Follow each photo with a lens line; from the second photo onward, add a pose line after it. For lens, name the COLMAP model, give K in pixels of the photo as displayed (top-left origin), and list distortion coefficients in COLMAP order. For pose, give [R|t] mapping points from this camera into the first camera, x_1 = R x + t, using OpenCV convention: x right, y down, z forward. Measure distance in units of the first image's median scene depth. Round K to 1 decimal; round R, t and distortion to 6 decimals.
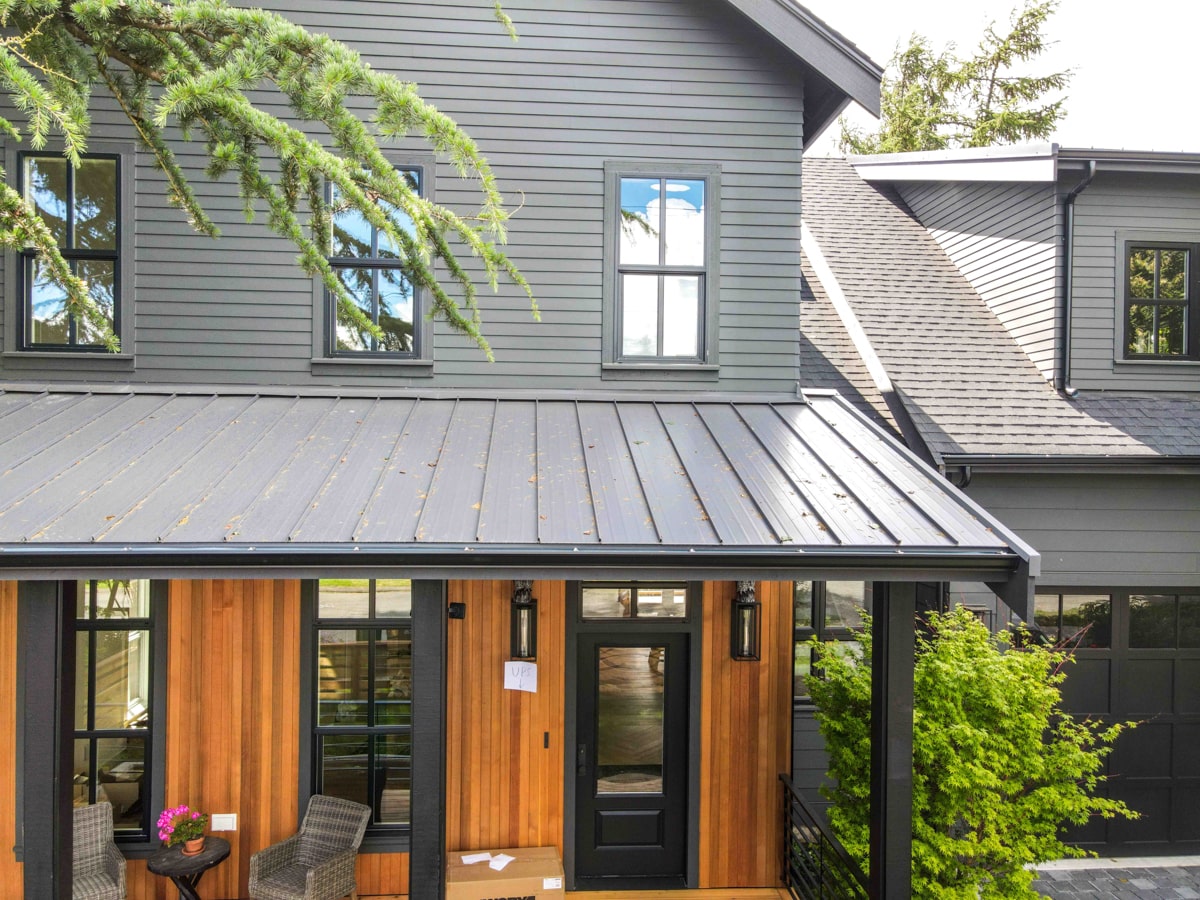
lens RADIAL K [[885.8, 0, 598.4], [0, 885.8, 455.0], [0, 0, 1]] dist [0.027105, 0.001521]
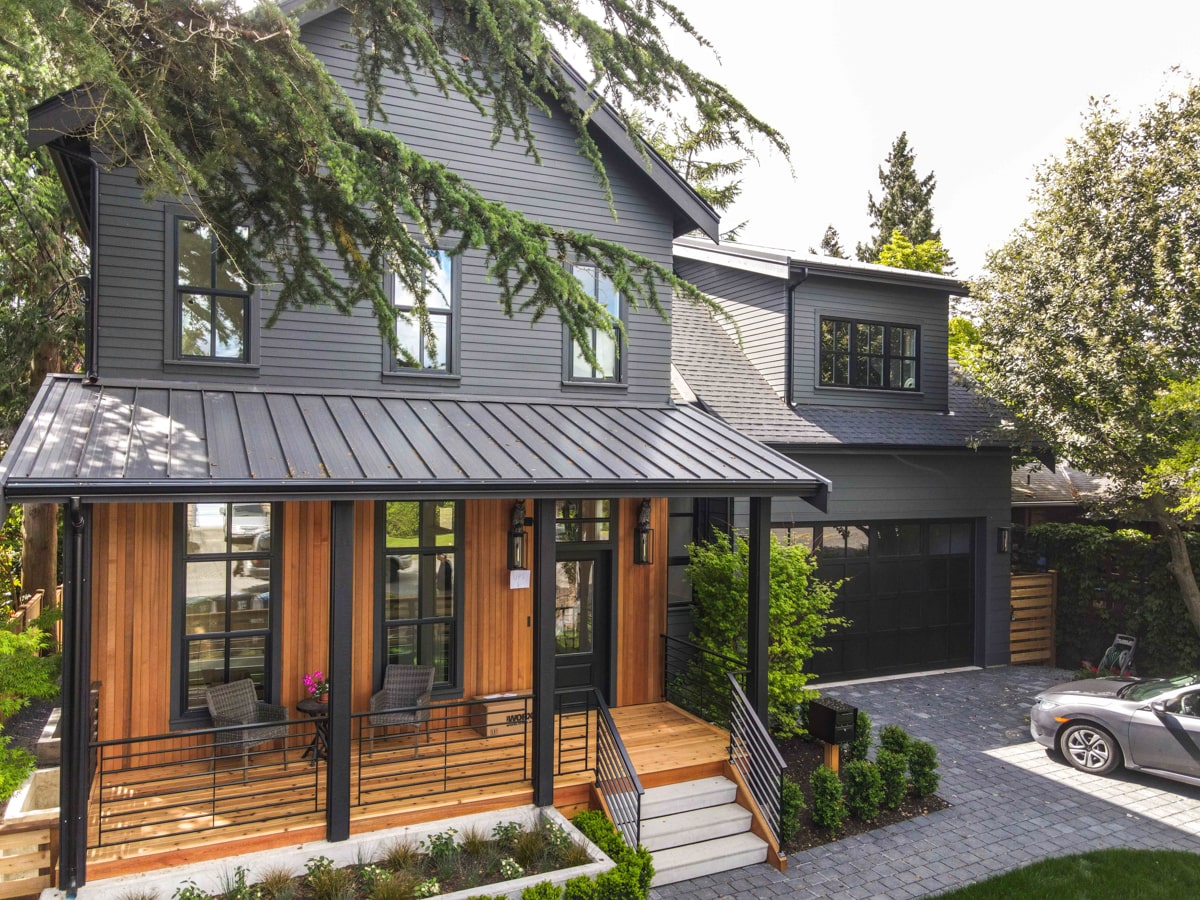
lens RADIAL K [[885.8, 0, 597.3], [0, 885.8, 457.6], [0, 0, 1]] dist [0.027105, 0.001521]
pose [[0.931687, -0.001721, 0.363257, -0.507792], [0.002021, 0.999998, -0.000446, 0.033250], [-0.363256, 0.001150, 0.931689, -0.495006]]
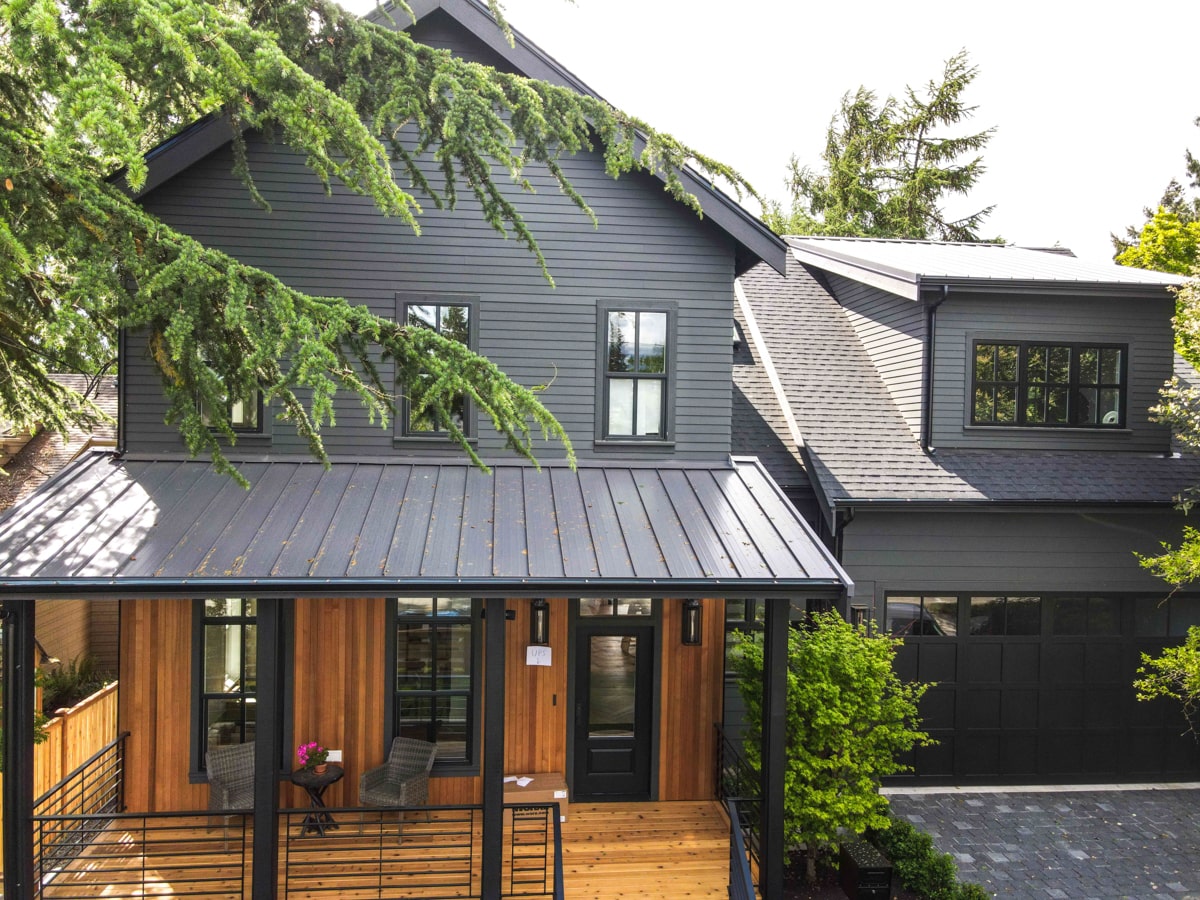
lens RADIAL K [[885.8, 0, 598.2], [0, 885.8, 459.0], [0, 0, 1]] dist [0.027105, 0.001521]
pose [[0.999358, 0.005804, 0.035354, -0.040461], [-0.006495, 0.999790, 0.019457, -0.100199], [-0.035233, -0.019674, 0.999185, -0.439237]]
